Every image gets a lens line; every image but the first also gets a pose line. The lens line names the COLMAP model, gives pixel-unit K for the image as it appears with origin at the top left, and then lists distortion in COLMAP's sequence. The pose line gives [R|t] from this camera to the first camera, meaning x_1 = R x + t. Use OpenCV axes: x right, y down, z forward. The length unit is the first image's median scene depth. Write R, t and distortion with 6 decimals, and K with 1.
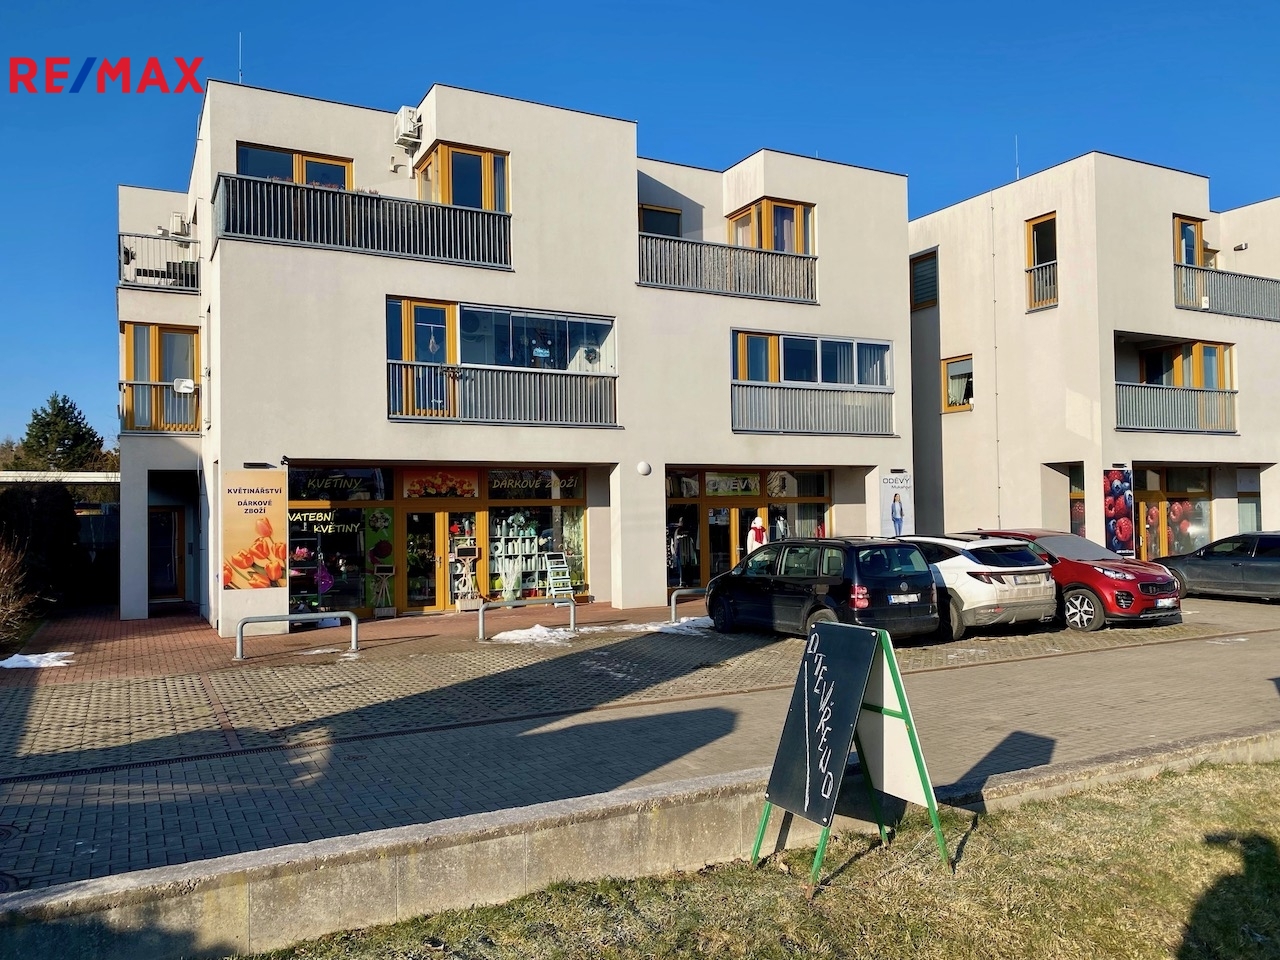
lens RADIAL K [[971.9, 0, 644.1], [0, 971.9, 496.6], [0, 0, 1]] dist [0.046515, -0.073447]
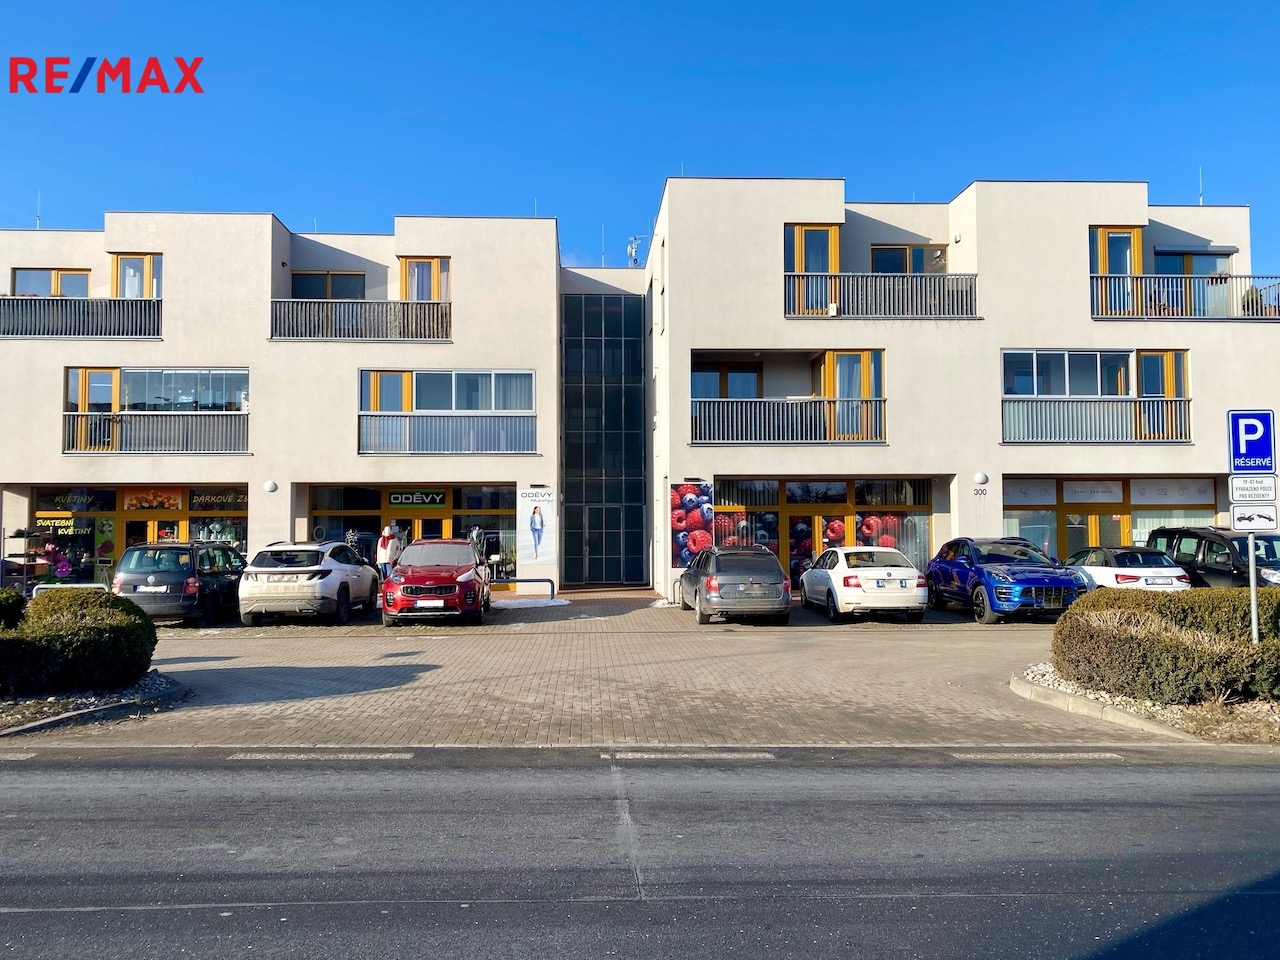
lens RADIAL K [[971.9, 0, 639.9], [0, 971.9, 489.5], [0, 0, 1]] dist [0.046515, -0.073447]
pose [[0.909143, -0.005799, -0.416445, 0.947435], [-0.001260, 0.999860, -0.016673, -0.004898], [0.416483, 0.015683, 0.909008, 0.053516]]
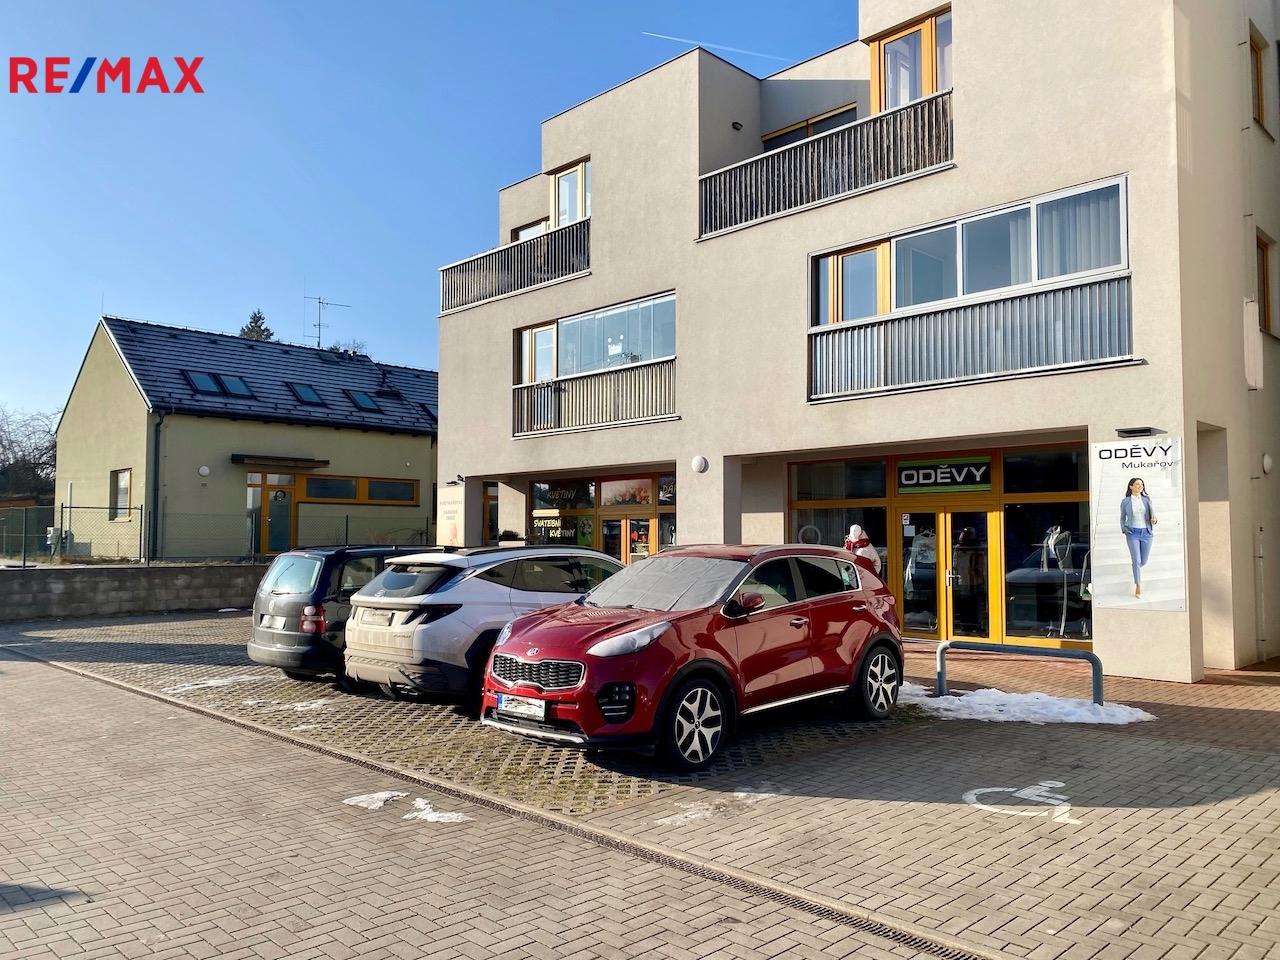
lens RADIAL K [[971.9, 0, 633.9], [0, 971.9, 500.9], [0, 0, 1]] dist [0.046515, -0.073447]
pose [[0.280337, -0.023004, -0.959626, 0.759246], [0.012134, 0.999718, -0.020420, 0.017348], [0.959825, -0.005919, 0.280537, 0.711443]]
